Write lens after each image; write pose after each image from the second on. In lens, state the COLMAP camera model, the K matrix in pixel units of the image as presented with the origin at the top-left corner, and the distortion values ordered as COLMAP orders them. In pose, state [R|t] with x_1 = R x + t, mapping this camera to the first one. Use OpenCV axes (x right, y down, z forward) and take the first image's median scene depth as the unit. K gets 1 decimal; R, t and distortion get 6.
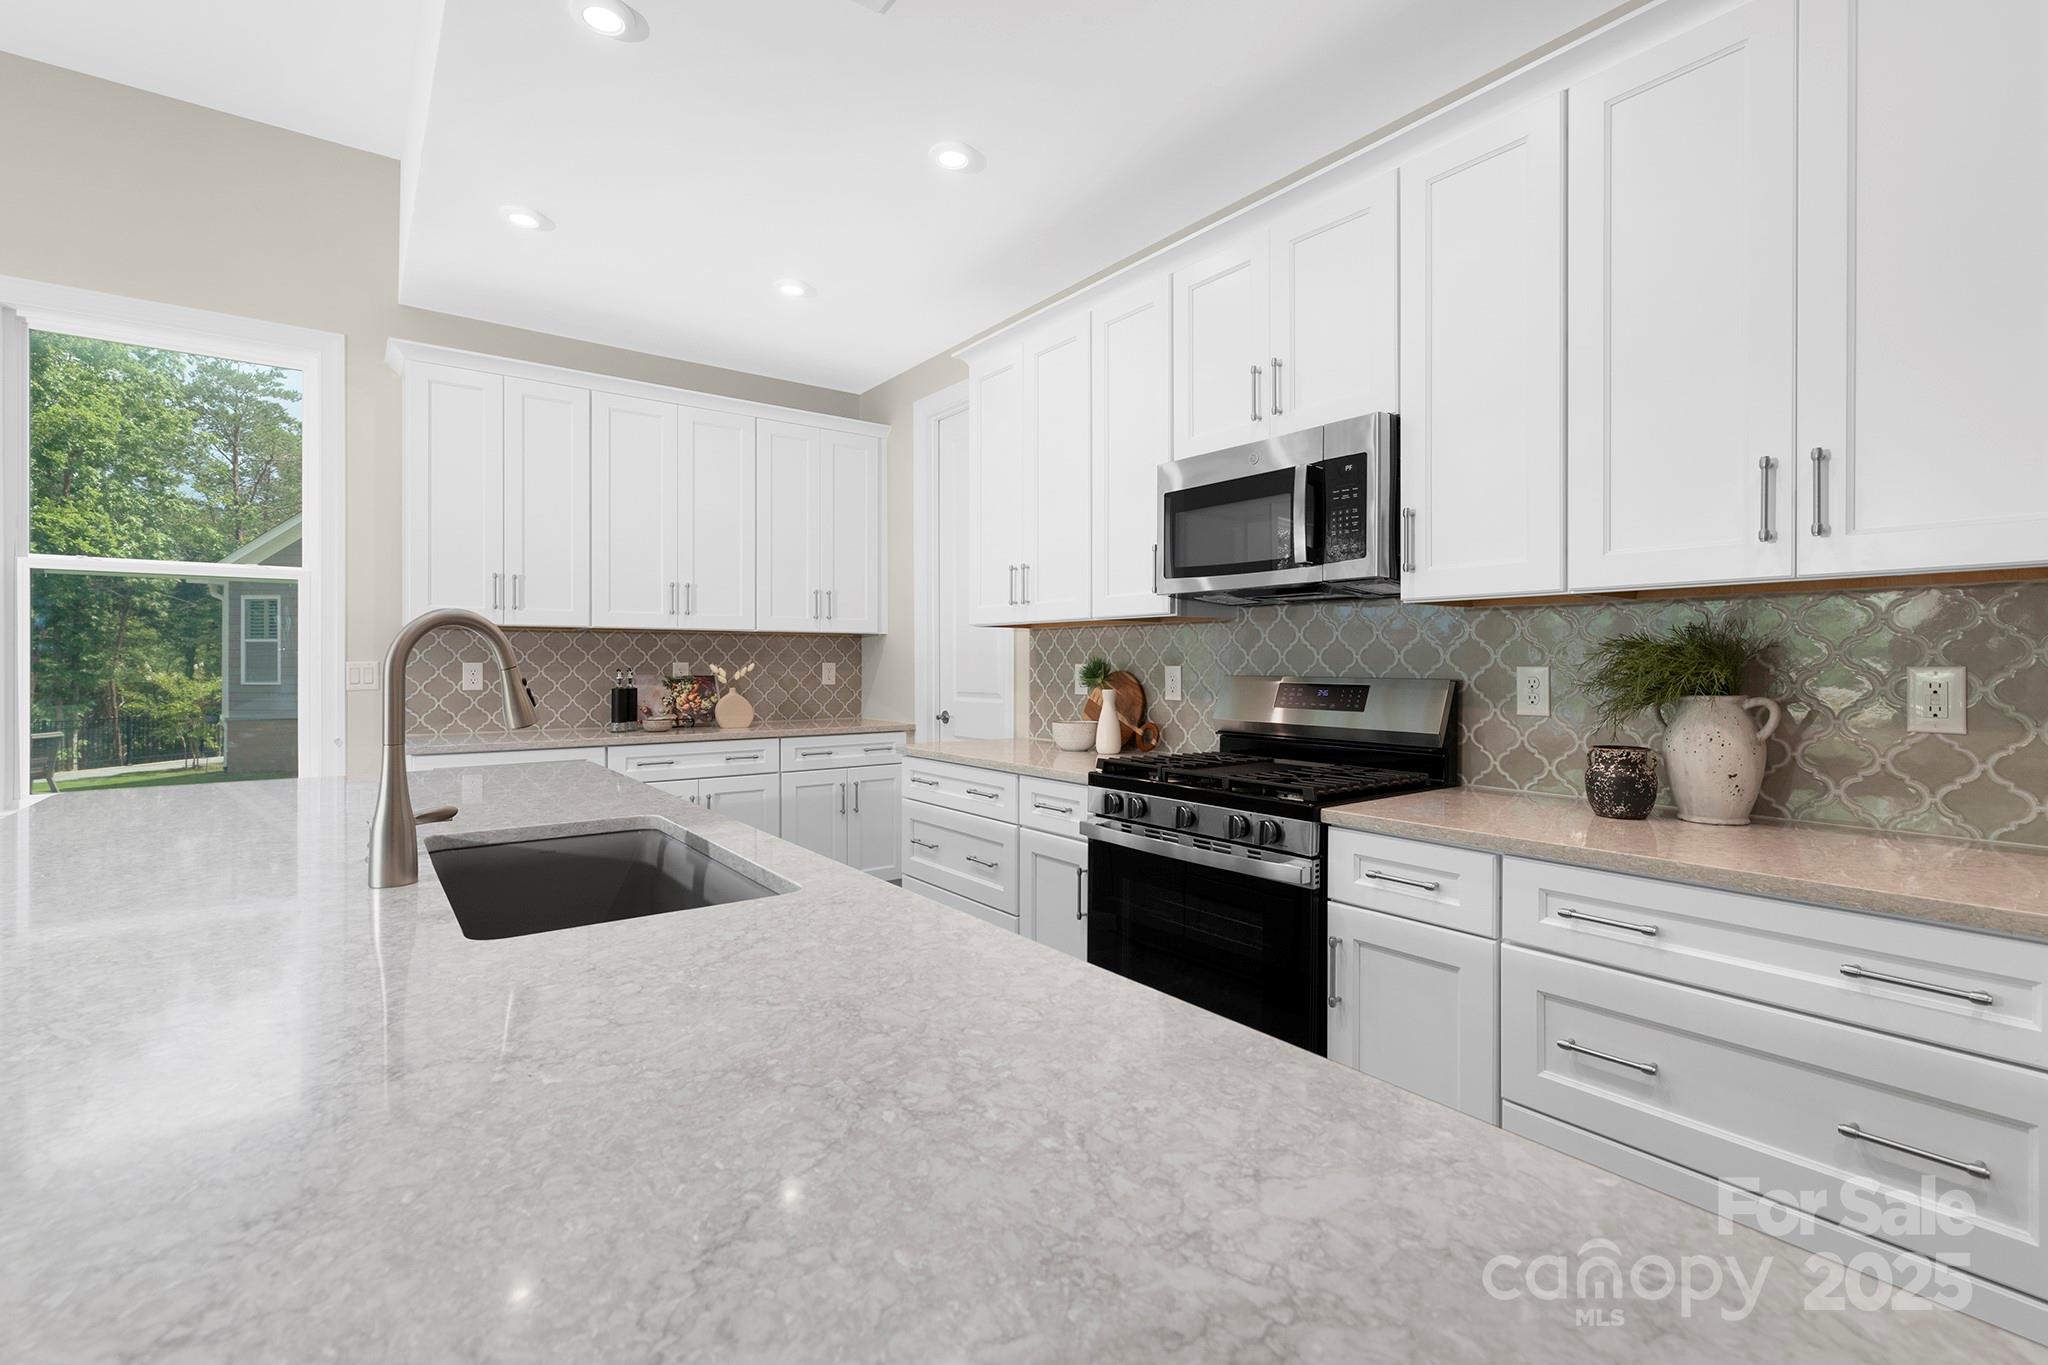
lens RADIAL K [[902.5, 0, 1024.5], [0, 902.5, 665.3], [0, 0, 1]] dist [0.000862, -0.000027]
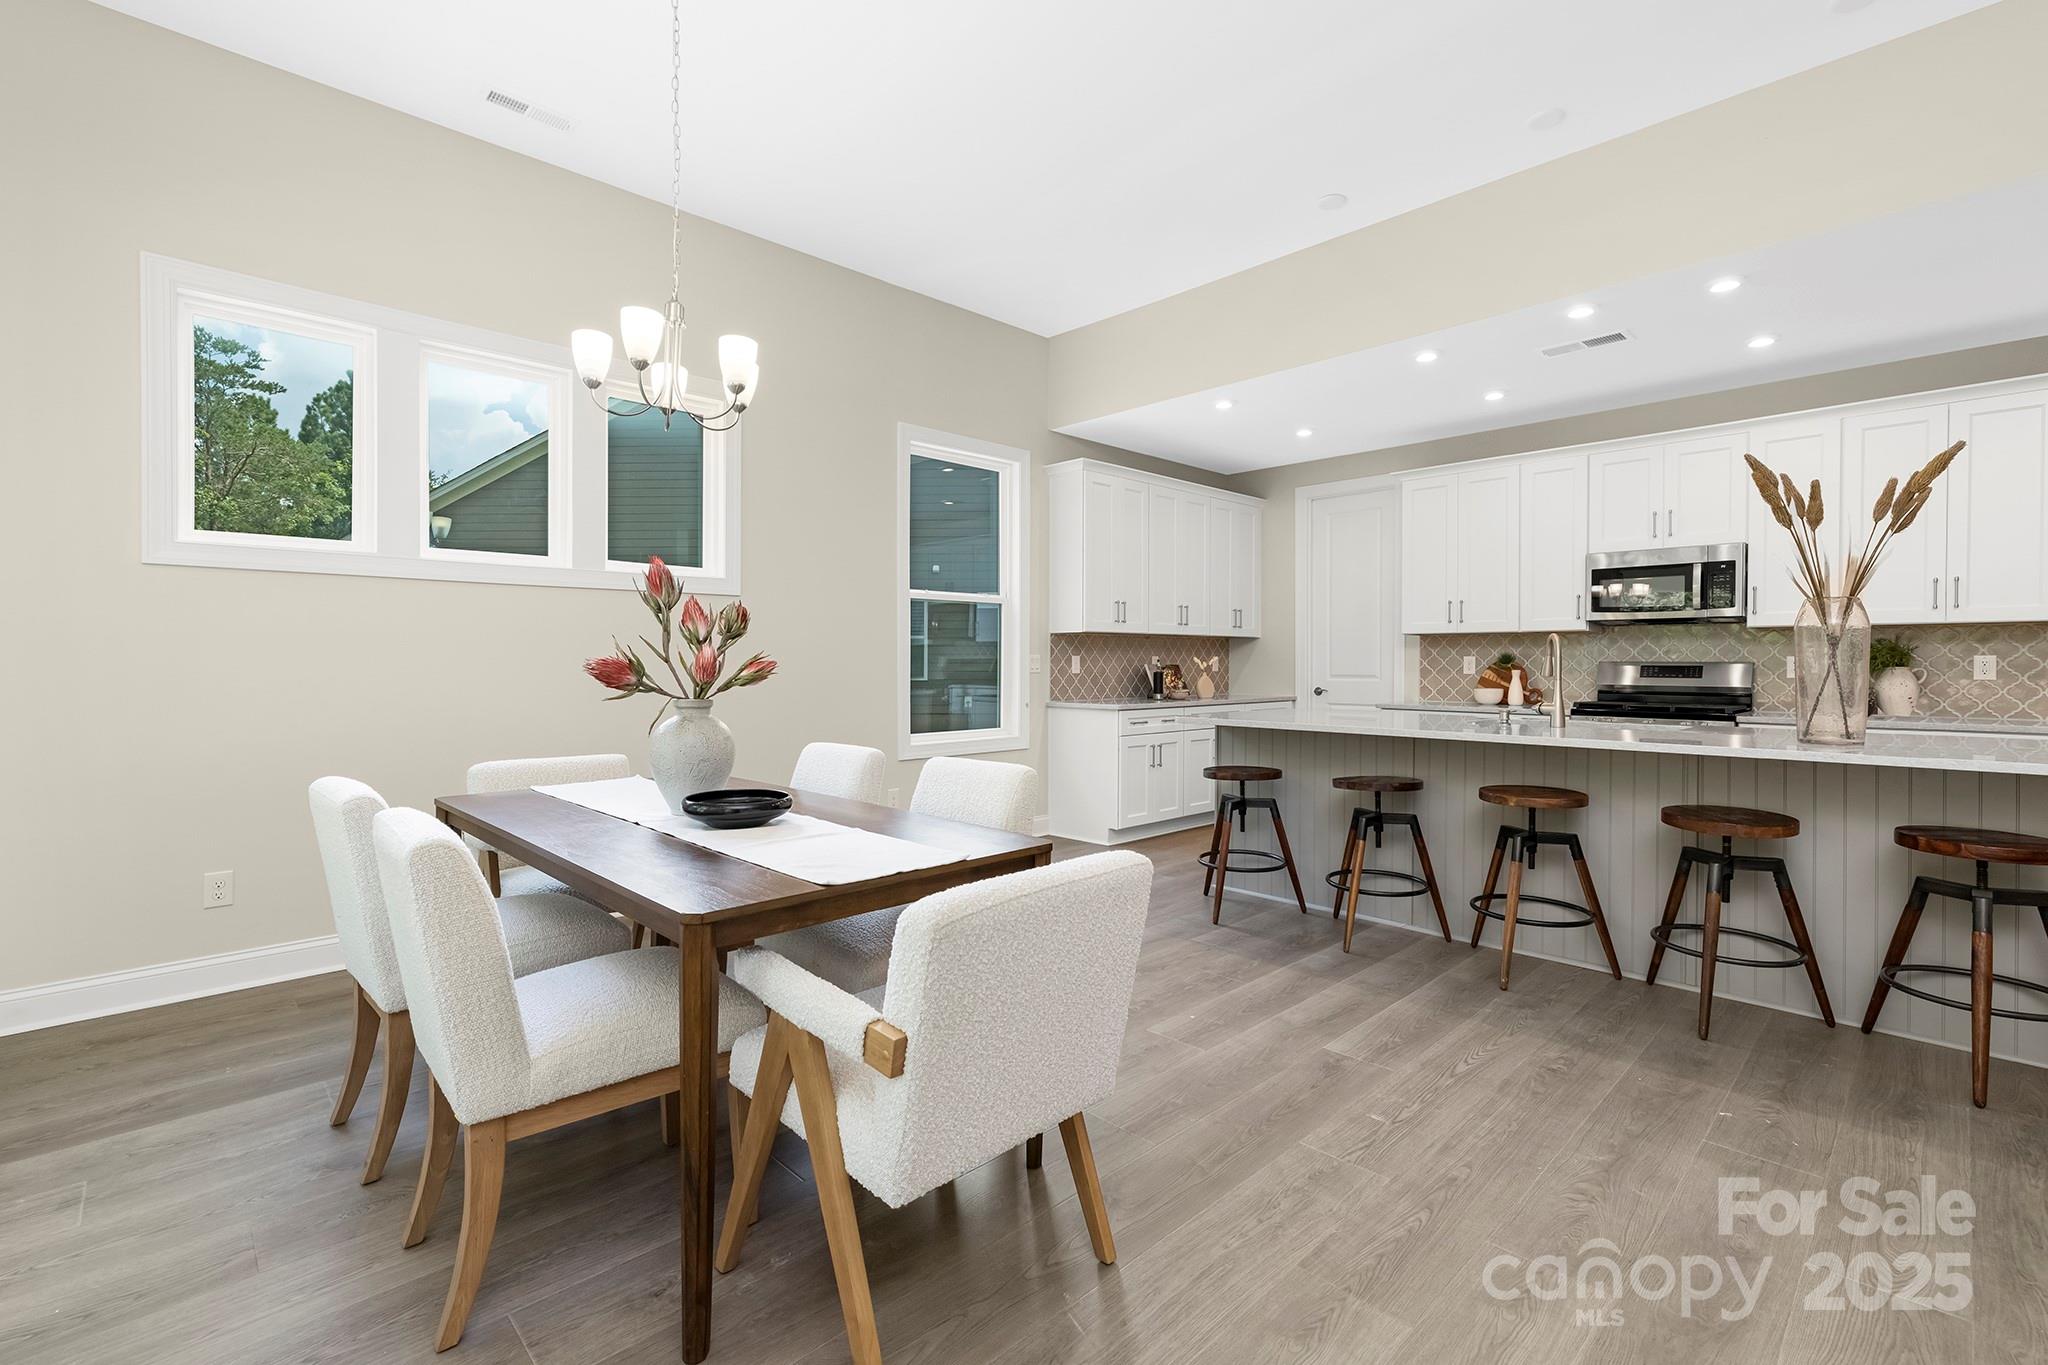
lens RADIAL K [[902.5, 0, 1024.5], [0, 902.5, 665.3], [0, 0, 1]] dist [0.000862, -0.000027]
pose [[0.992160, 0.000302, 0.124970, -1.244548], [-0.000297, 1.000000, -0.000062, 0.019034], [-0.124970, 0.000025, 0.992161, -0.753835]]
